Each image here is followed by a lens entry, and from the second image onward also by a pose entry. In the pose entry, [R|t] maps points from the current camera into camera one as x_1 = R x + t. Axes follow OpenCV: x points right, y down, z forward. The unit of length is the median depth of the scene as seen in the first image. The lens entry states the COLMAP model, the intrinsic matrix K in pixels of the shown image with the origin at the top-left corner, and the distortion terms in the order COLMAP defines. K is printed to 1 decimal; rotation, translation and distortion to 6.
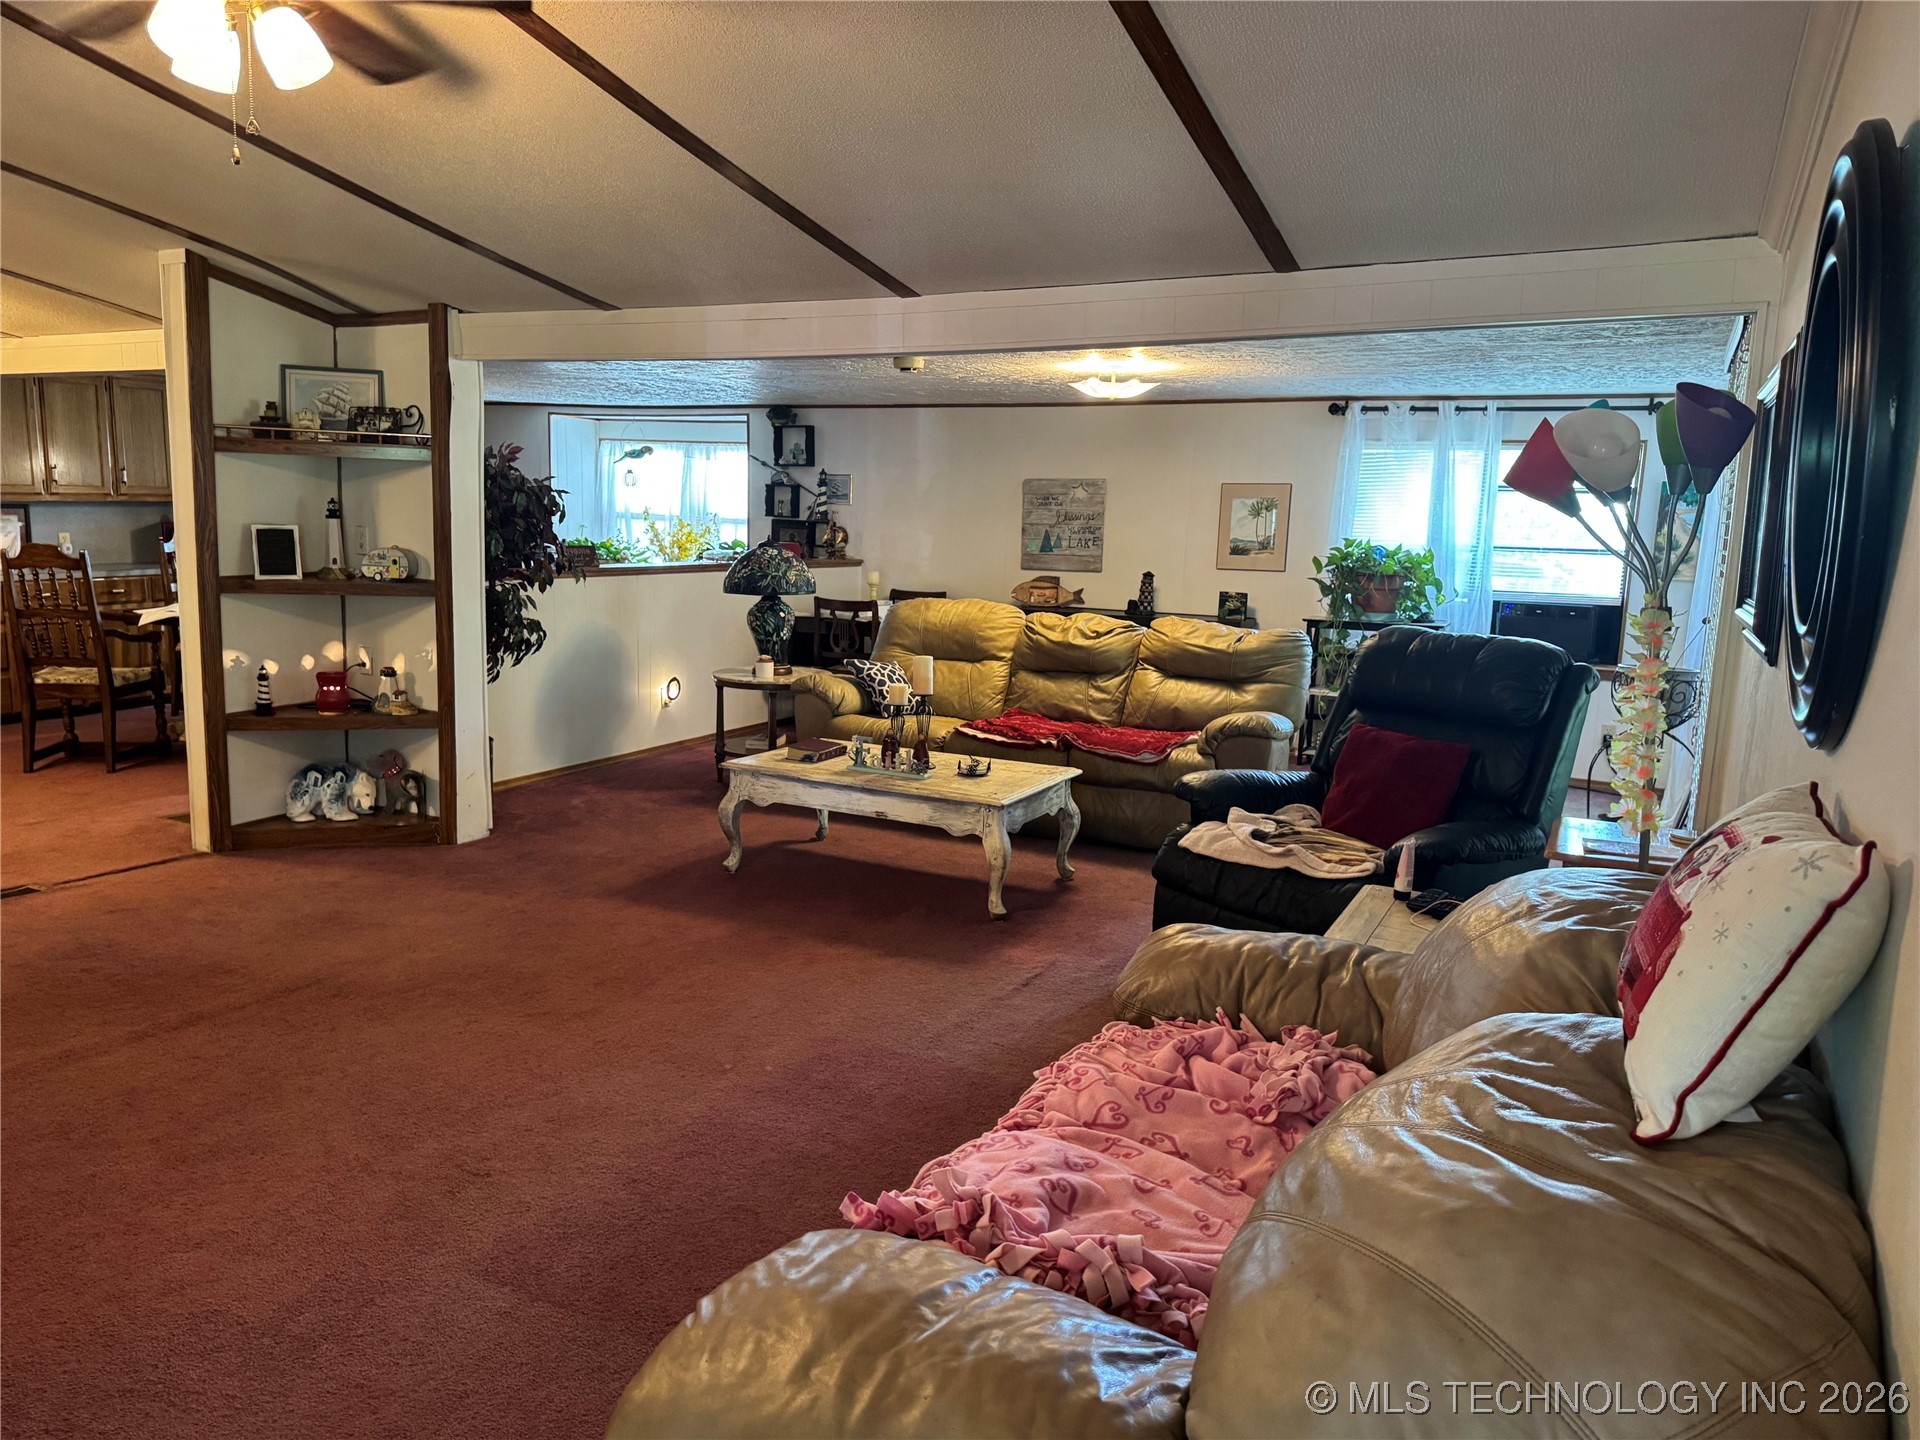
lens RADIAL K [[1344.8, 0, 799.4], [0, 1344.8, 689.1], [0, 0, 1]] dist [0.148475, -0.236398]
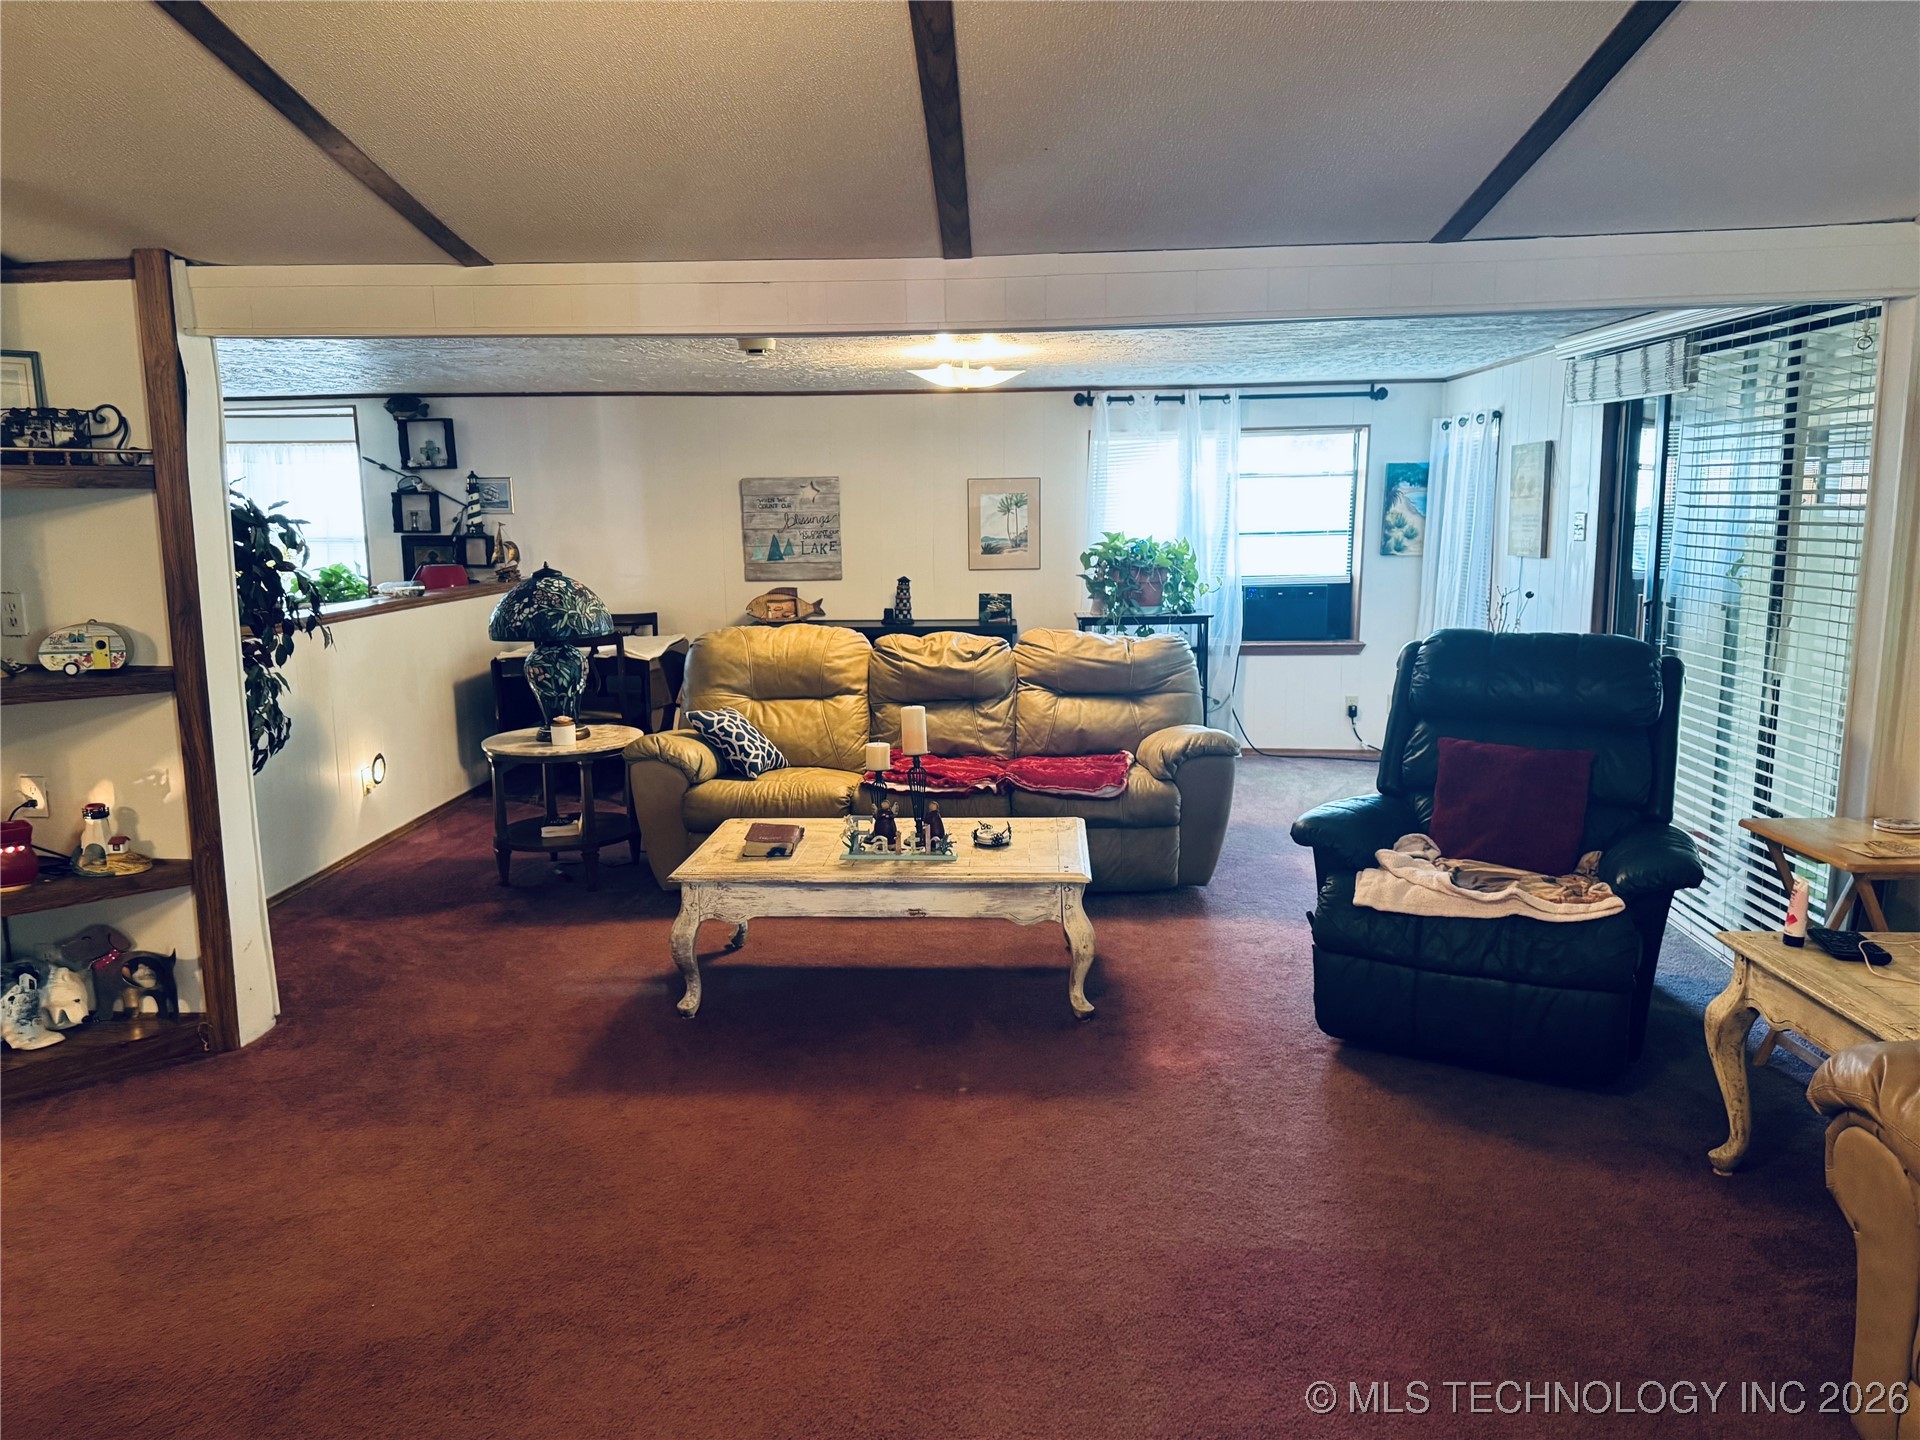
lens RADIAL K [[1420.2, 0, 947.3], [0, 1420.2, 712.4], [0, 0, 1]] dist [0.084145, -0.110665]
pose [[0.897371, -0.104981, 0.428607, -0.198733], [0.098793, 0.994430, 0.036728, -0.039429], [-0.430075, 0.009384, 0.902744, 0.170833]]
